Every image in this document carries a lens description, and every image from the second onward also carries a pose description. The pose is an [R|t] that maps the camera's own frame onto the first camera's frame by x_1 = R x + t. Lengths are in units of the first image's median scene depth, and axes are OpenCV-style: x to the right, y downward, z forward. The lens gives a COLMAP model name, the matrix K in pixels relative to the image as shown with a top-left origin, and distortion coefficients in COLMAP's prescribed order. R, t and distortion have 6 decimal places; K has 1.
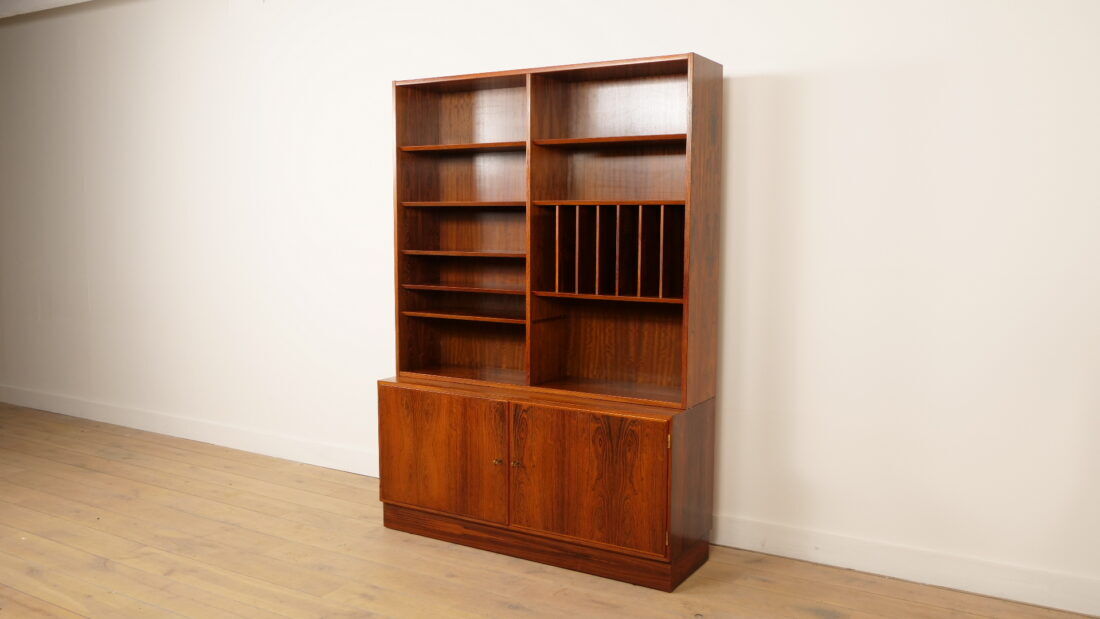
lens RADIAL K [[906.0, 0, 550.0], [0, 906.0, 309.5], [0, 0, 1]] dist [-0.028186, 0.002321]
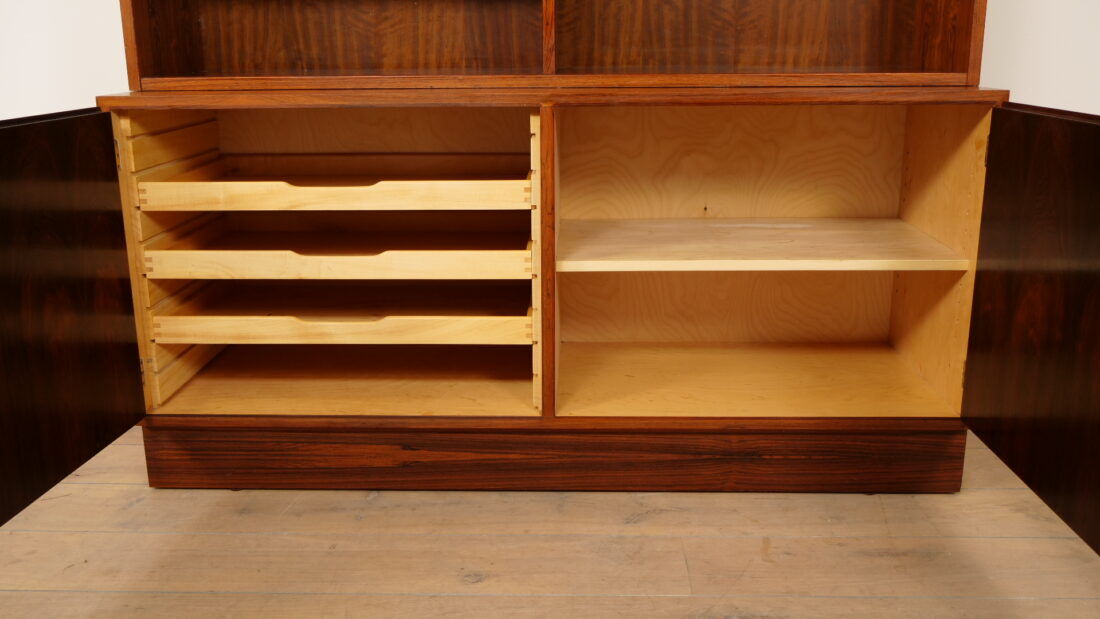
lens RADIAL K [[1028.4, 0, 550.0], [0, 1028.4, 309.5], [0, 0, 1]] dist [-0.024315, -0.001824]
pose [[0.874349, -0.134531, 0.466278, -0.251338], [0.058400, 0.982994, 0.174105, 0.108464], [-0.481771, -0.124998, 0.867336, 0.600265]]
